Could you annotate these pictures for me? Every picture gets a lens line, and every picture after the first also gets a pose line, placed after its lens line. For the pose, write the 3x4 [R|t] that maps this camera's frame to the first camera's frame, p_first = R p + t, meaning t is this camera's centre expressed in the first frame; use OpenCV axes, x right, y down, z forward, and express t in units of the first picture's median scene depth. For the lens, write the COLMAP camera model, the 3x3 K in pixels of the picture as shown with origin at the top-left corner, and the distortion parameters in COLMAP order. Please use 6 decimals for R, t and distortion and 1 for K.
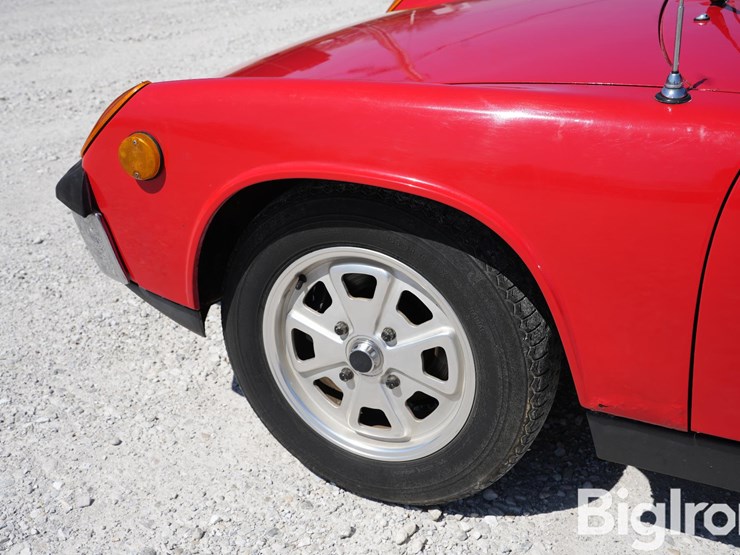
lens RADIAL K [[1242.6, 0, 370.0], [0, 1242.6, 277.5], [0, 0, 1]] dist [0.322779, 0.002528]
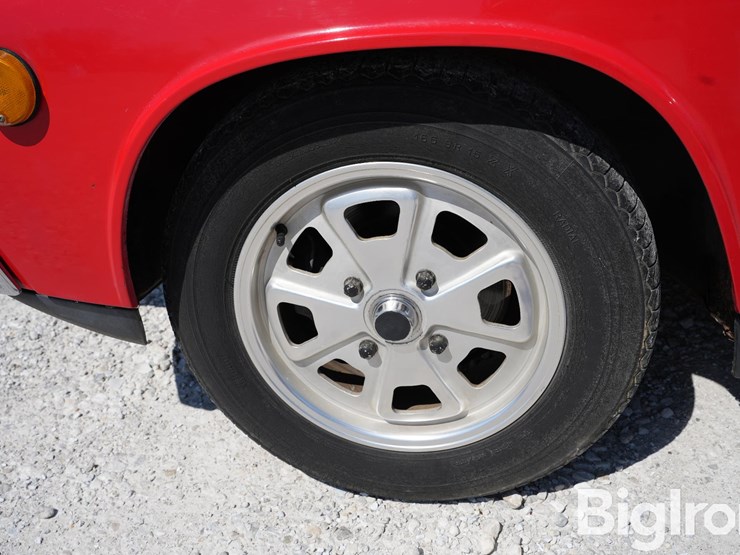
lens RADIAL K [[983.3, 0, 400.6], [0, 983.3, 281.0], [0, 0, 1]] dist [0.069403, 0.102011]
pose [[0.952604, -0.216629, 0.213585, -0.112003], [0.209711, 0.976226, 0.054813, 0.012341], [-0.220381, -0.007424, 0.975386, 0.437441]]
